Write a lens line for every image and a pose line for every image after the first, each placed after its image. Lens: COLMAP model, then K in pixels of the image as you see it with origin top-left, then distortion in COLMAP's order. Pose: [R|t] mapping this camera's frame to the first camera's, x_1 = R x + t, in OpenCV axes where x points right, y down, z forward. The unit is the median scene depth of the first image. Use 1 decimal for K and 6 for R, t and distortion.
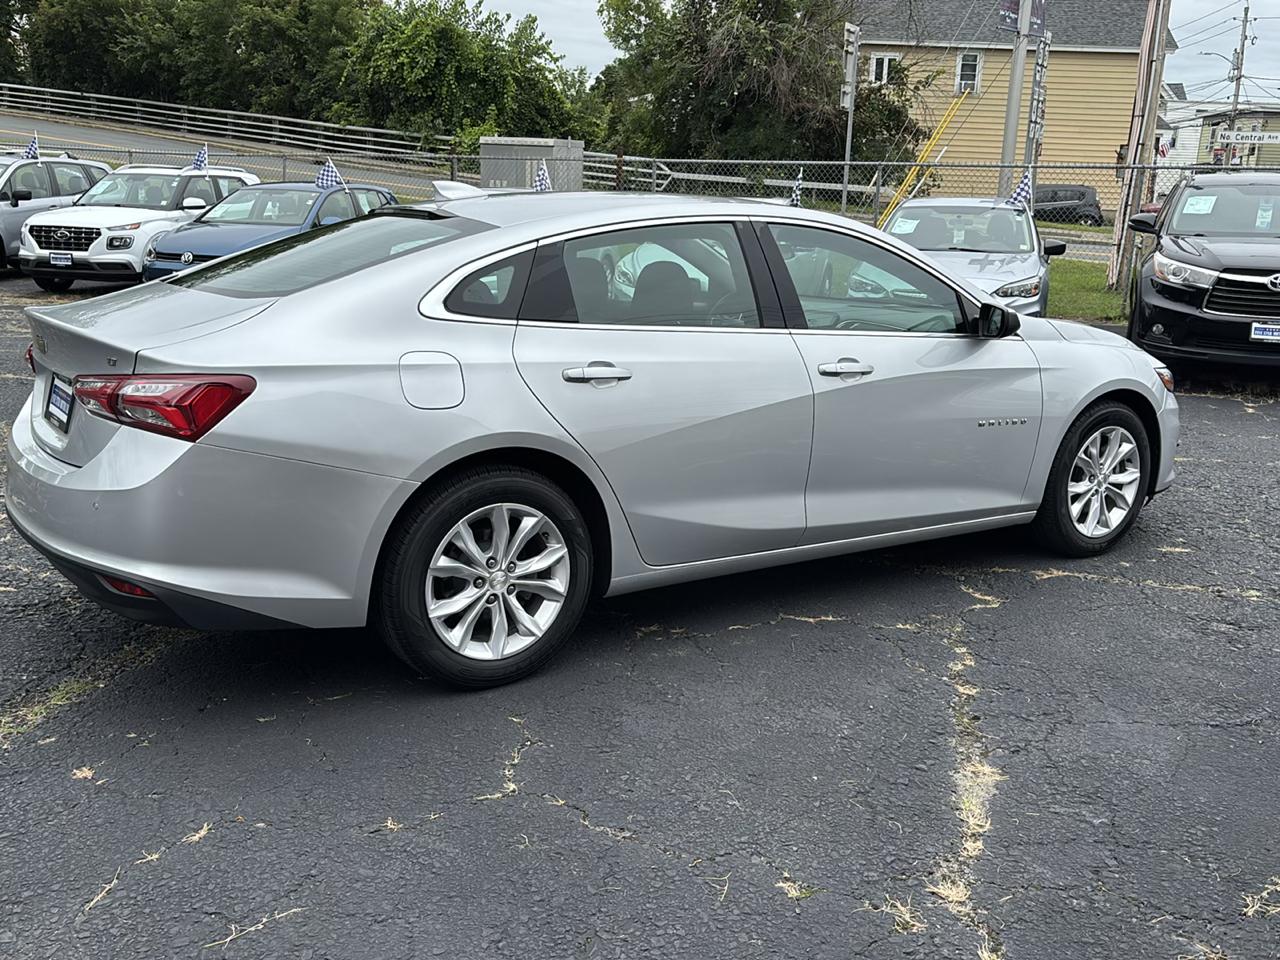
lens RADIAL K [[1241.4, 0, 641.2], [0, 1241.4, 482.8], [0, 0, 1]] dist [-0.007922, 0.063291]
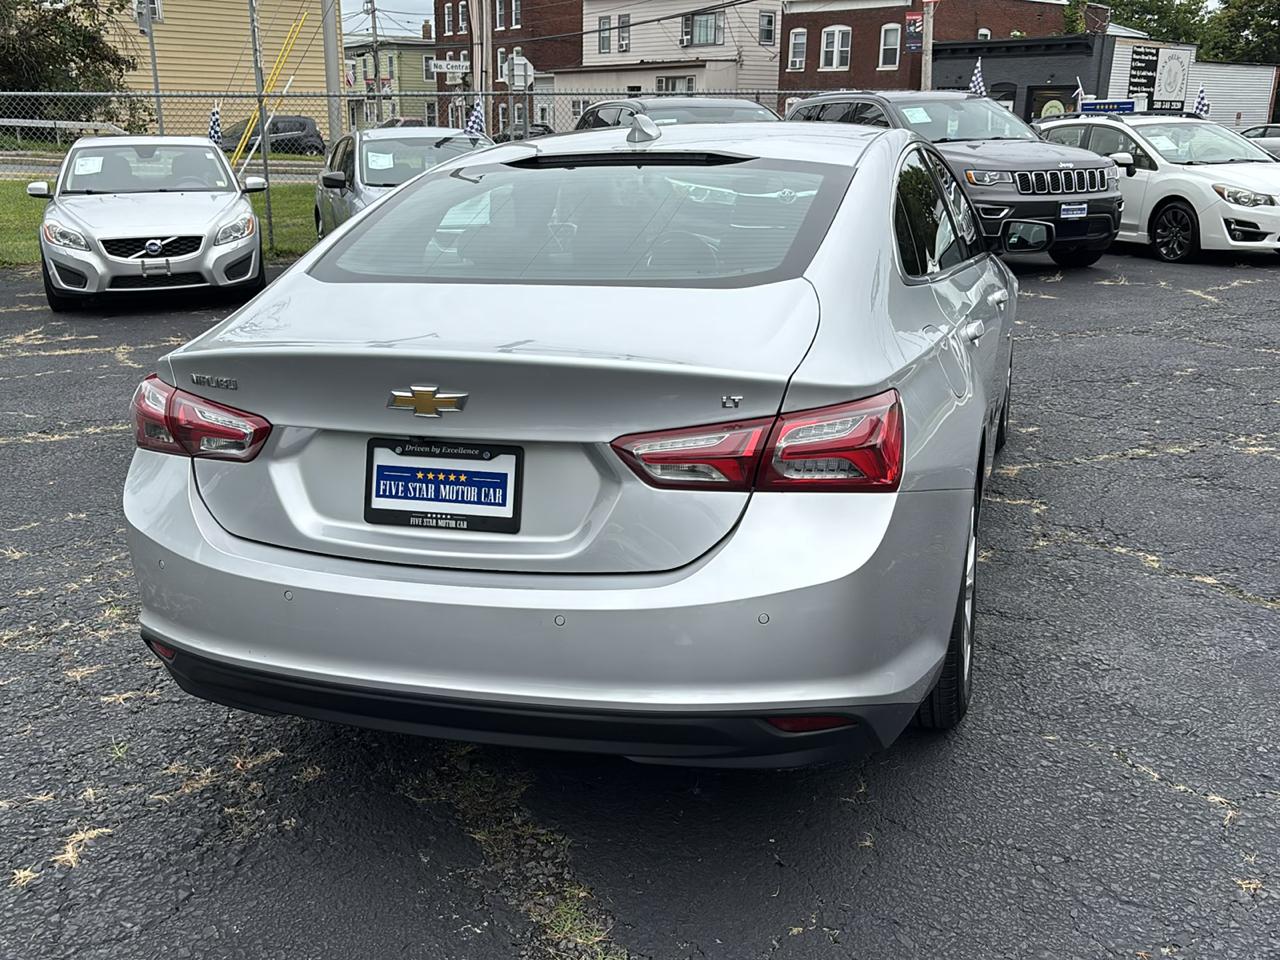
lens RADIAL K [[1241.4, 0, 641.2], [0, 1241.4, 482.8], [0, 0, 1]] dist [-0.007922, 0.063291]
pose [[0.784570, -0.202905, 0.585900, -0.193413], [0.172925, 0.979051, 0.107498, -0.030271], [-0.595438, 0.016978, 0.803222, 0.114488]]
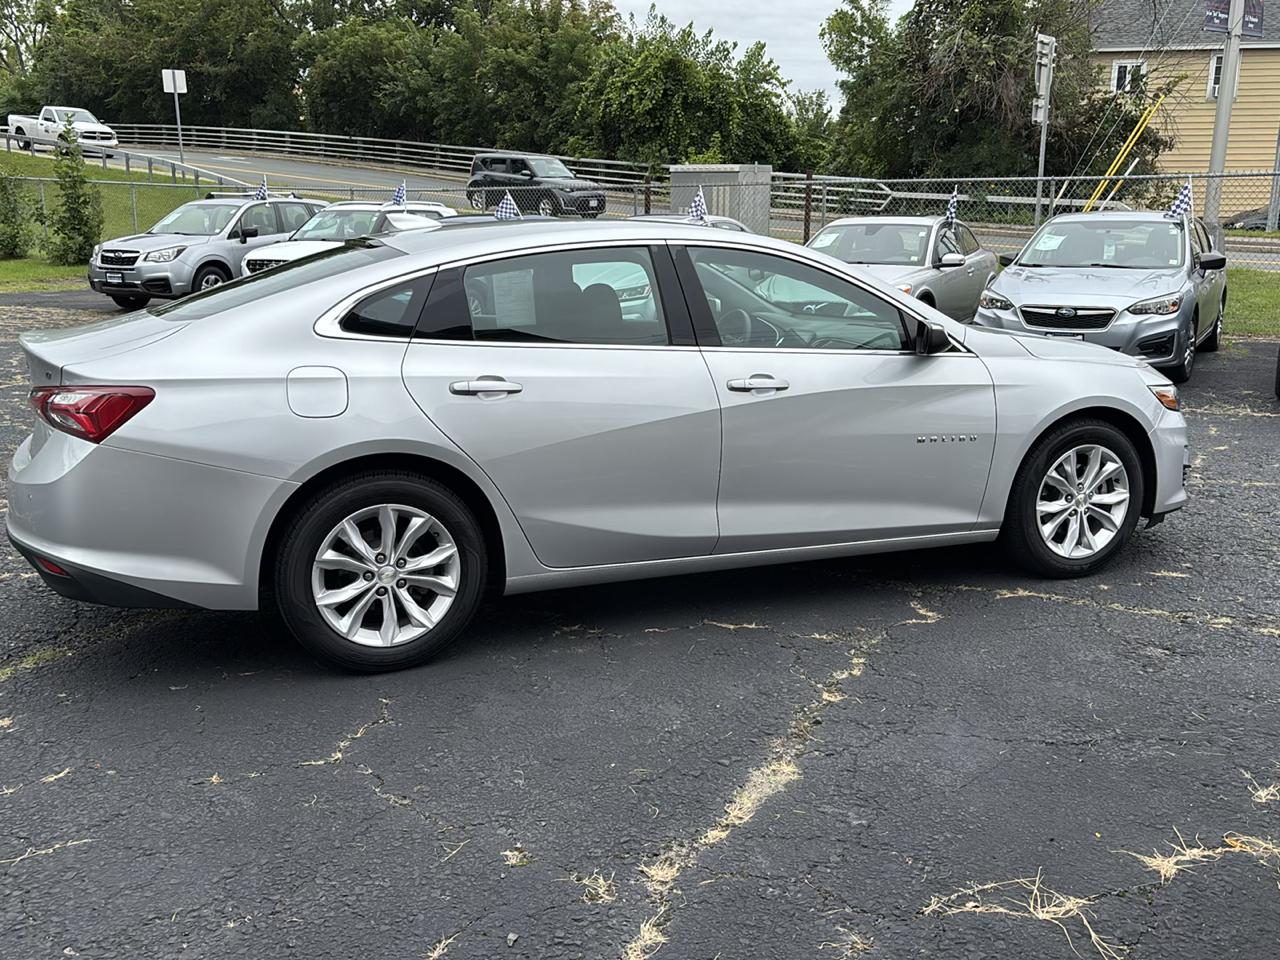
lens RADIAL K [[1238.7, 0, 640.0], [0, 1238.7, 480.0], [0, 0, 1]] dist [0.022237, -0.005191]
pose [[0.979291, 0.016697, -0.201766, 0.082376], [-0.020861, 0.999611, -0.018530, 0.002692], [0.201378, 0.022355, 0.979258, -0.009300]]
